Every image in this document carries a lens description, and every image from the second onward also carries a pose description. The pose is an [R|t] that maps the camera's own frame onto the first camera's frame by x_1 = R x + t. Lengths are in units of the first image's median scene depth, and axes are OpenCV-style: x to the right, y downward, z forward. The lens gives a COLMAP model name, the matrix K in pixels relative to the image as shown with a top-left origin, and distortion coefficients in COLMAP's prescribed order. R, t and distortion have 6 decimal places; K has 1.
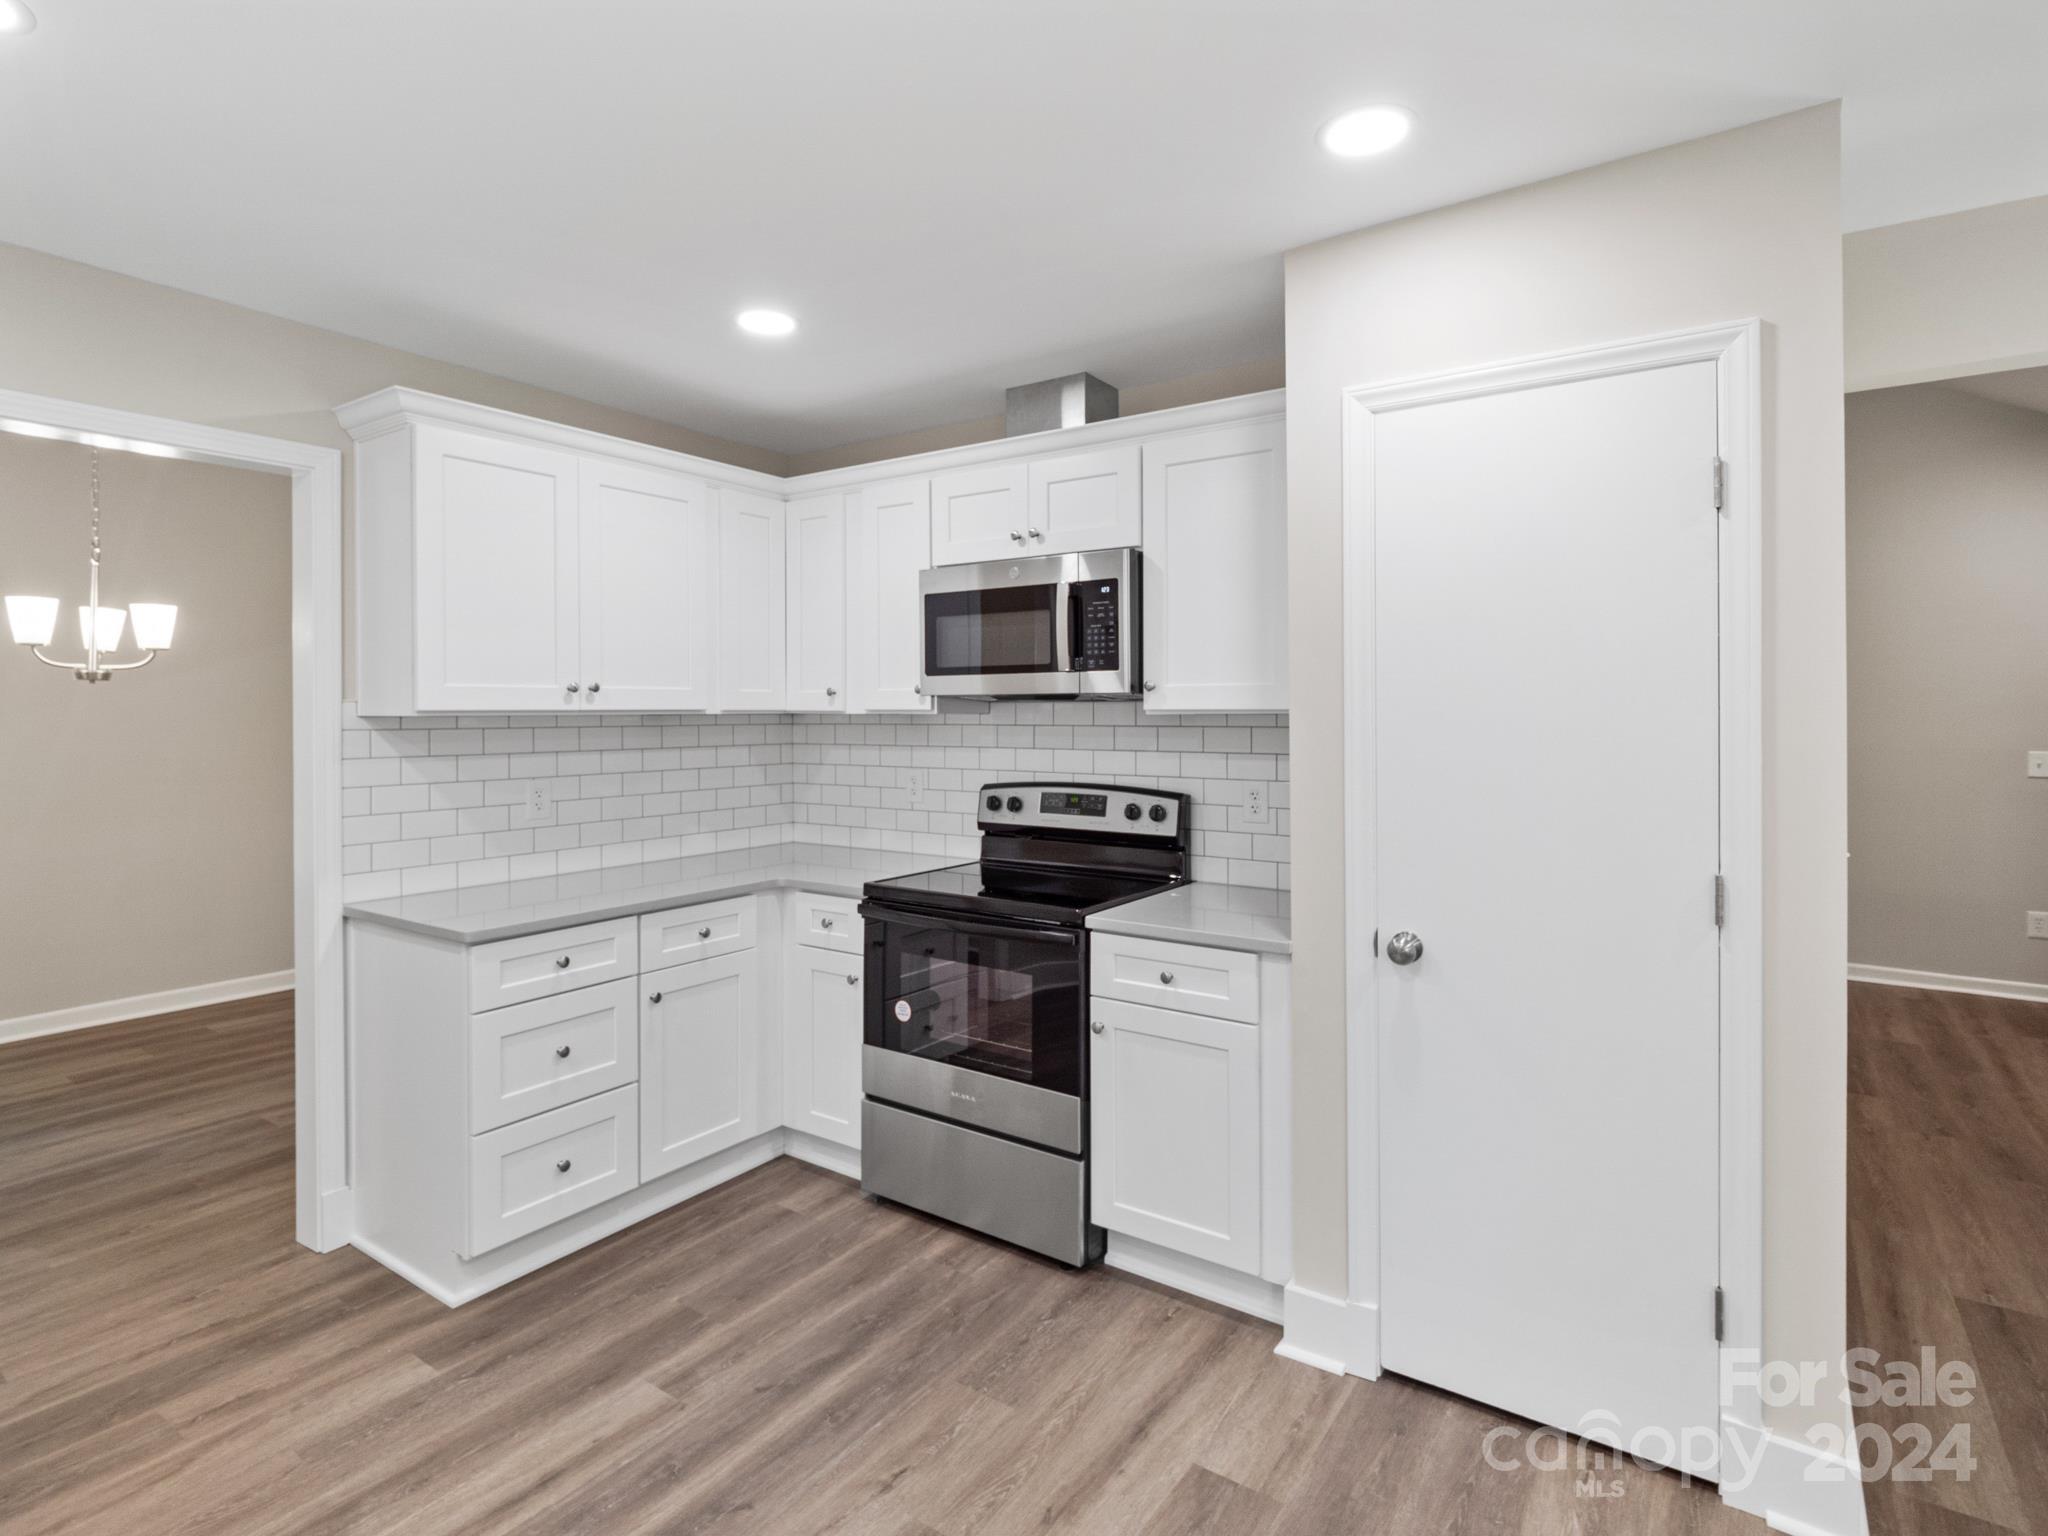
lens RADIAL K [[1056.1, 0, 1032.9], [0, 1056.1, 712.2], [0, 0, 1]] dist [0.017079, -0.011462]
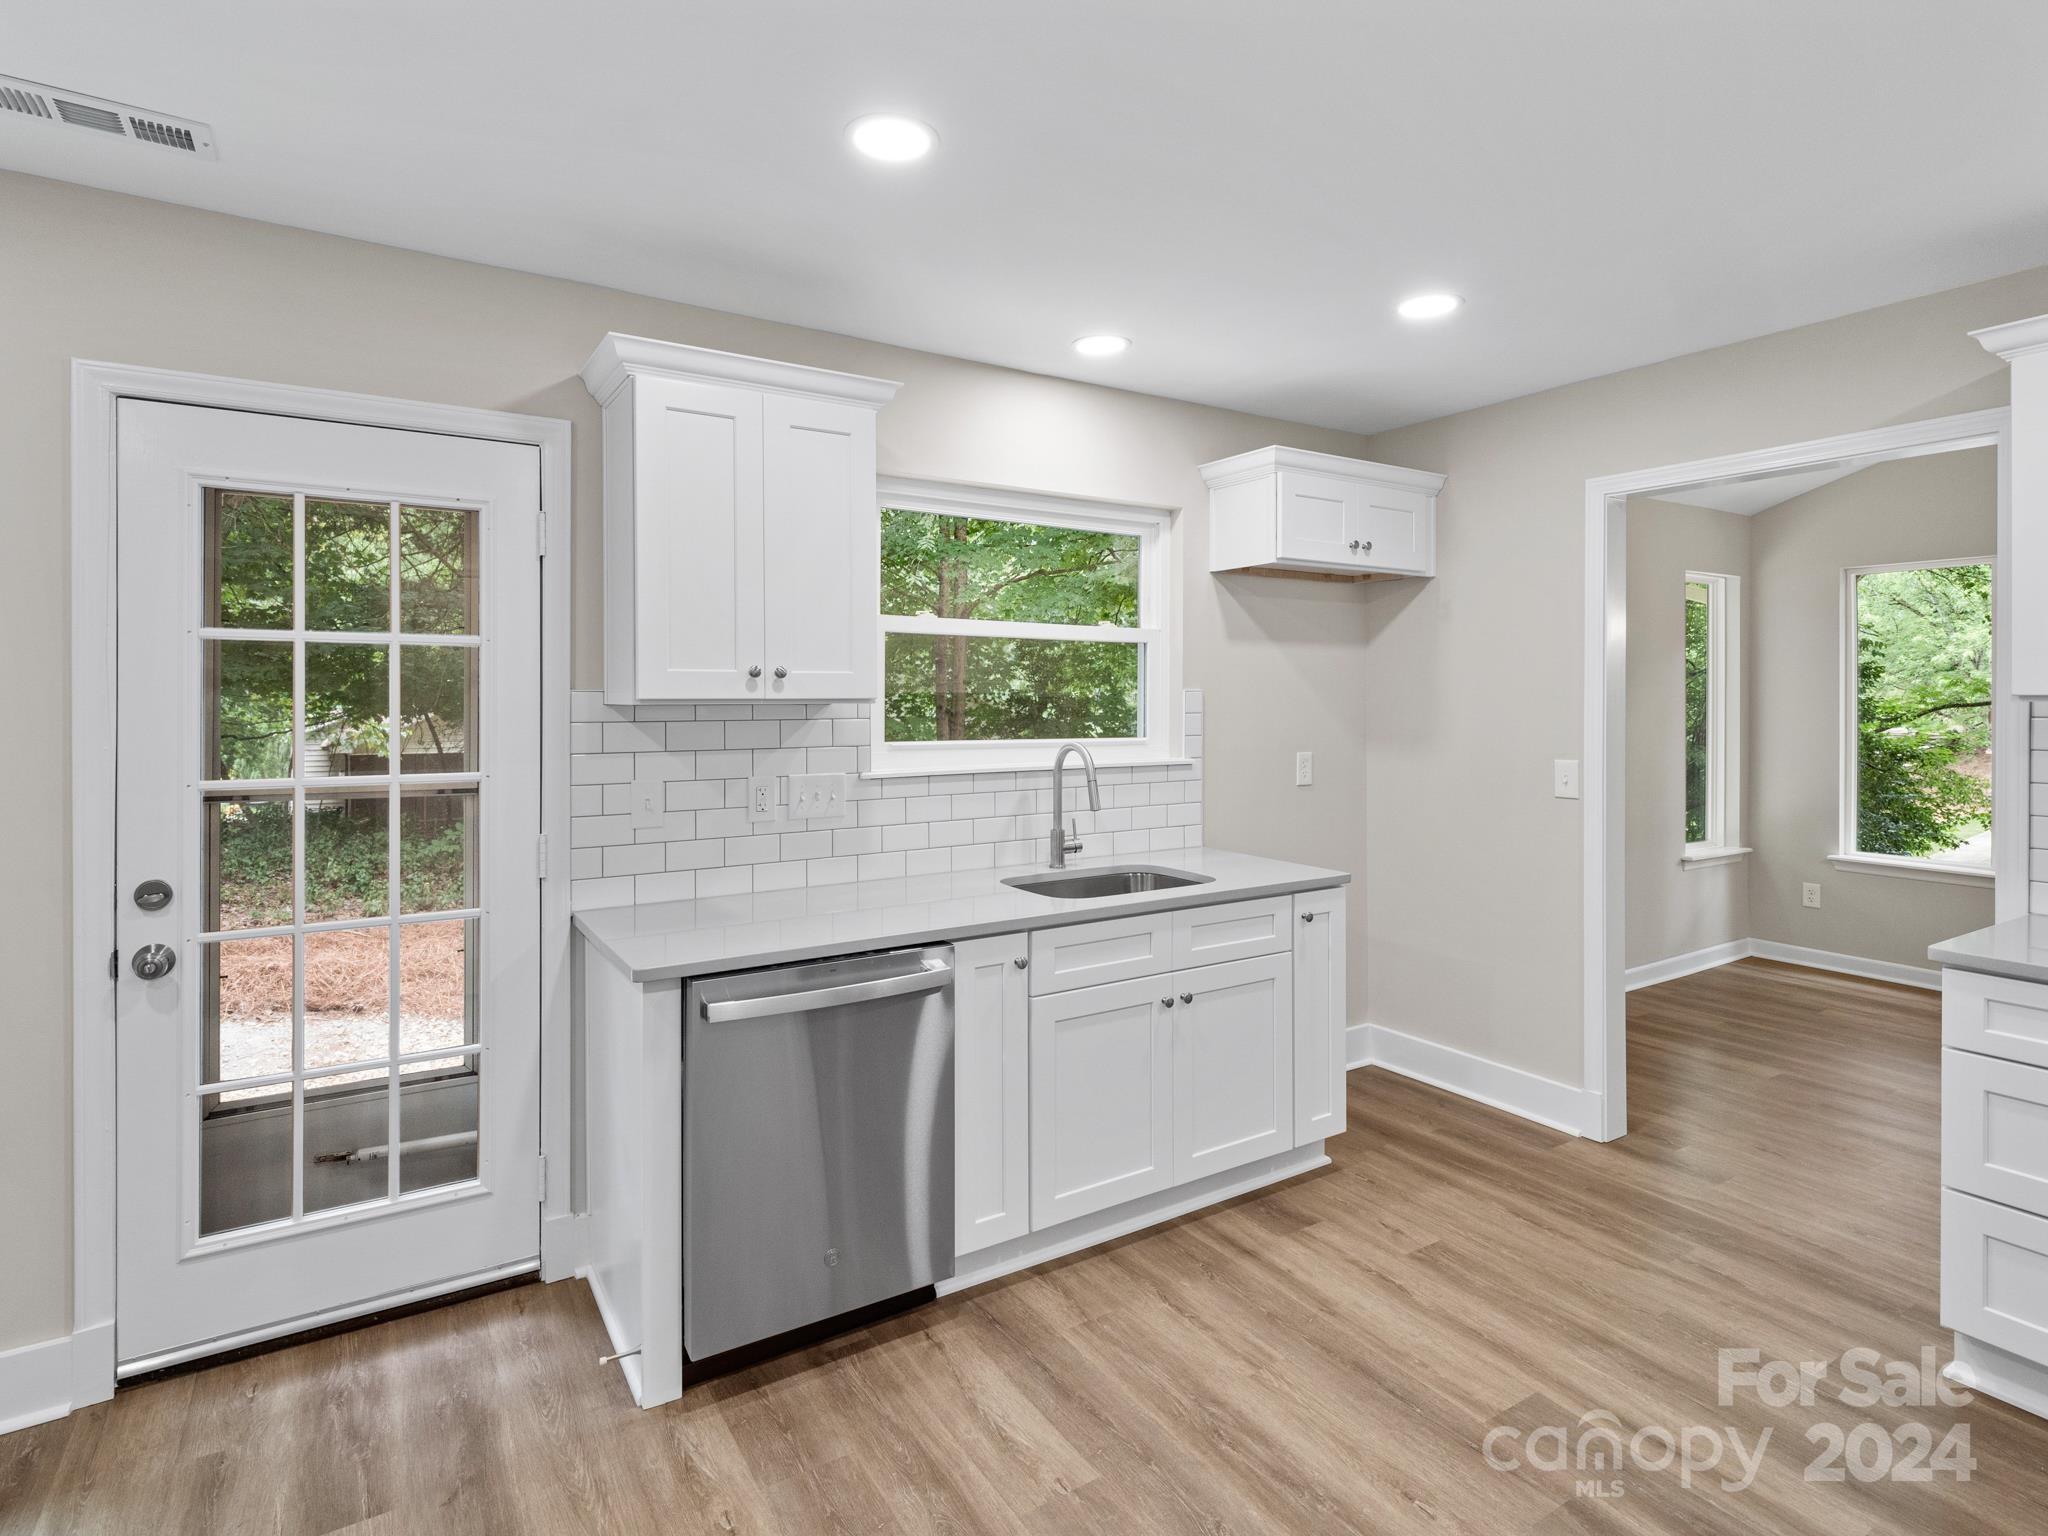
lens RADIAL K [[1051.7, 0, 996.8], [0, 1051.7, 694.8], [0, 0, 1]] dist [0.002928, 0.000098]
pose [[-0.404358, 0.002427, -0.914597, 0.529339], [-0.001117, 0.999994, 0.003147, -0.004425], [0.914600, 0.002295, -0.404353, 0.589467]]
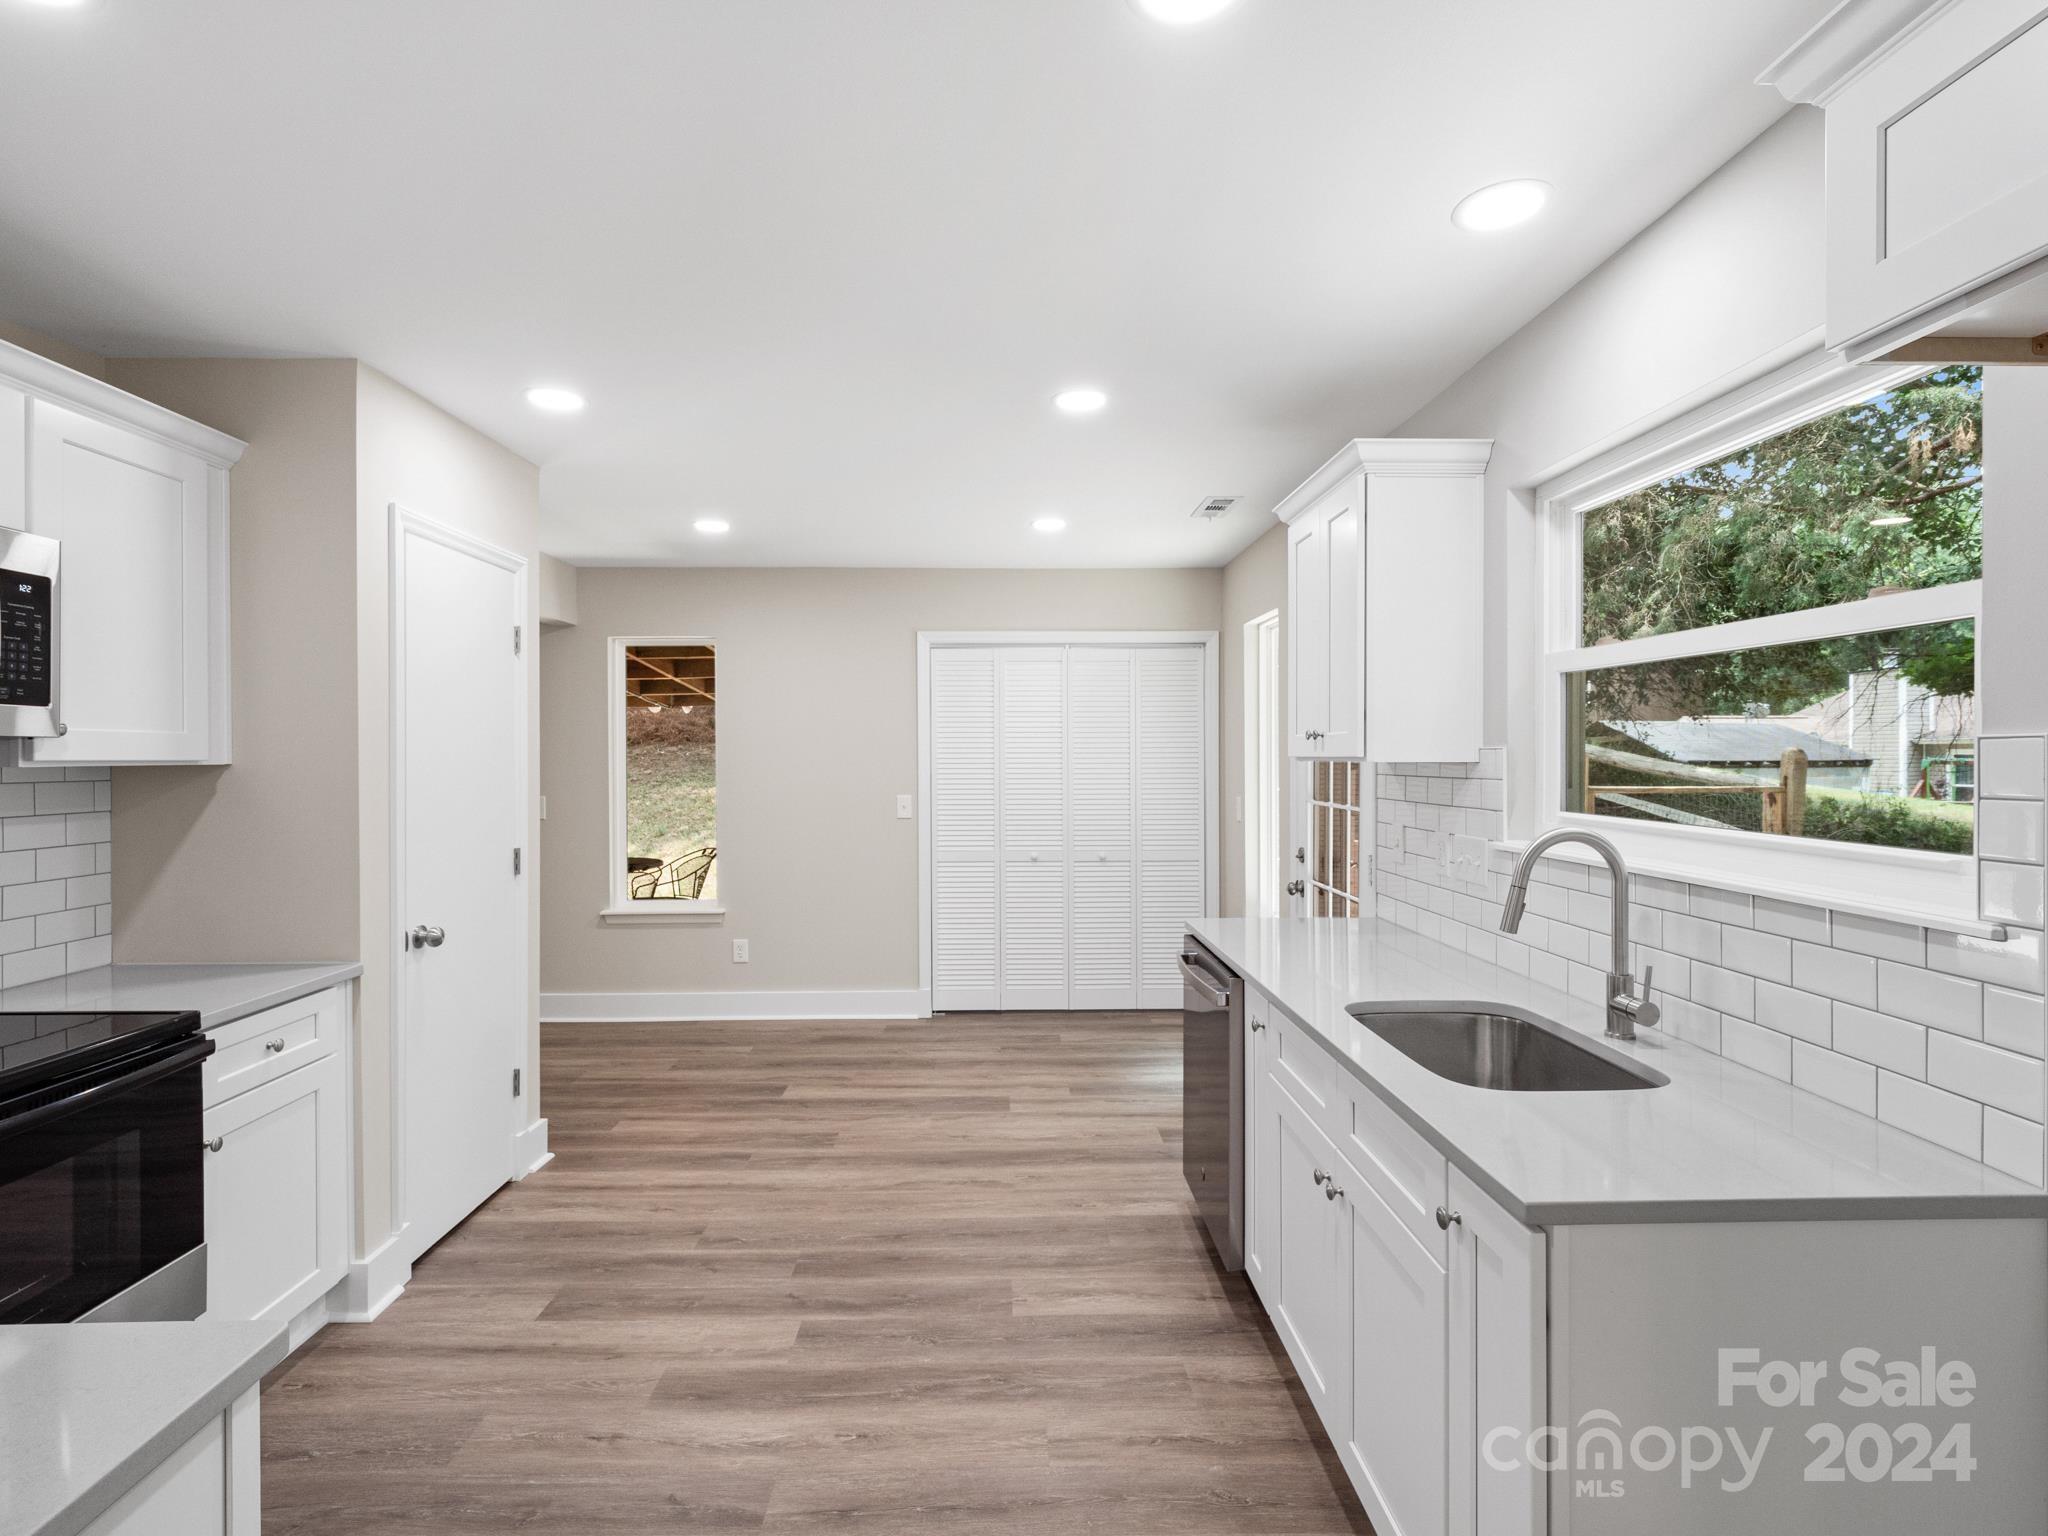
lens RADIAL K [[1007.2, 0, 1017.9], [0, 1007.2, 759.3], [0, 0, 1]] dist [0.002612, 0.001448]
pose [[-0.584810, 0.005185, 0.811154, -0.909599], [0.008301, 0.999965, -0.000407, 0.002832], [-0.811128, 0.006495, -0.584833, 0.910972]]
